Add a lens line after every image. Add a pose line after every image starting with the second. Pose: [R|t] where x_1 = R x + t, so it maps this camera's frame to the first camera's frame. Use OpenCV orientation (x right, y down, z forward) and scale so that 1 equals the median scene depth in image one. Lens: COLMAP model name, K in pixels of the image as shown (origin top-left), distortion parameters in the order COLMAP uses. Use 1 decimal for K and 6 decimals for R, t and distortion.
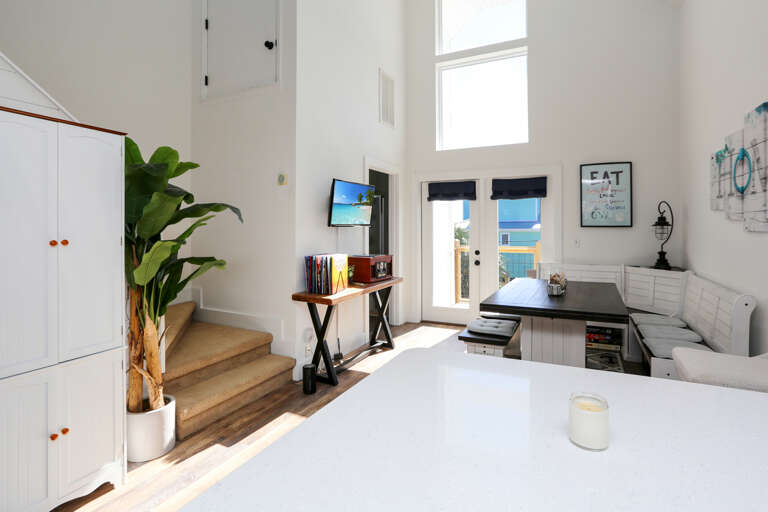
lens RADIAL K [[390.8, 0, 384.1], [0, 390.8, 229.1], [0, 0, 1]] dist [-0.000067, 0.000147]
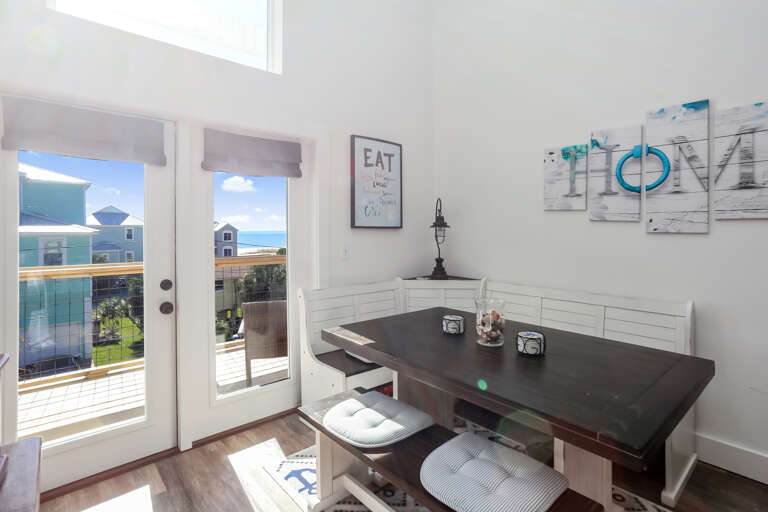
lens RADIAL K [[392.5, 0, 383.4], [0, 392.5, 230.6], [0, 0, 1]] dist [-0.025266, 0.001553]
pose [[0.365677, 0.002625, 0.930738, -0.108435], [0.000127, 0.999996, -0.002870, 0.001142], [-0.930742, 0.001168, 0.365675, 0.766860]]
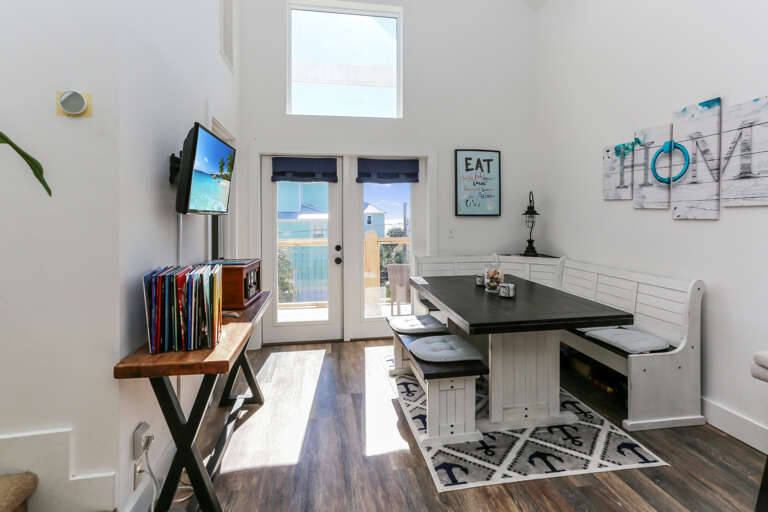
lens RADIAL K [[392.3, 0, 385.3], [0, 392.3, 221.4], [0, 0, 1]] dist [-0.000972, -0.000134]
pose [[0.803890, -0.007875, 0.594726, -0.208076], [0.003730, 0.999959, 0.008199, -0.000384], [-0.594767, -0.004373, 0.803886, 0.374165]]
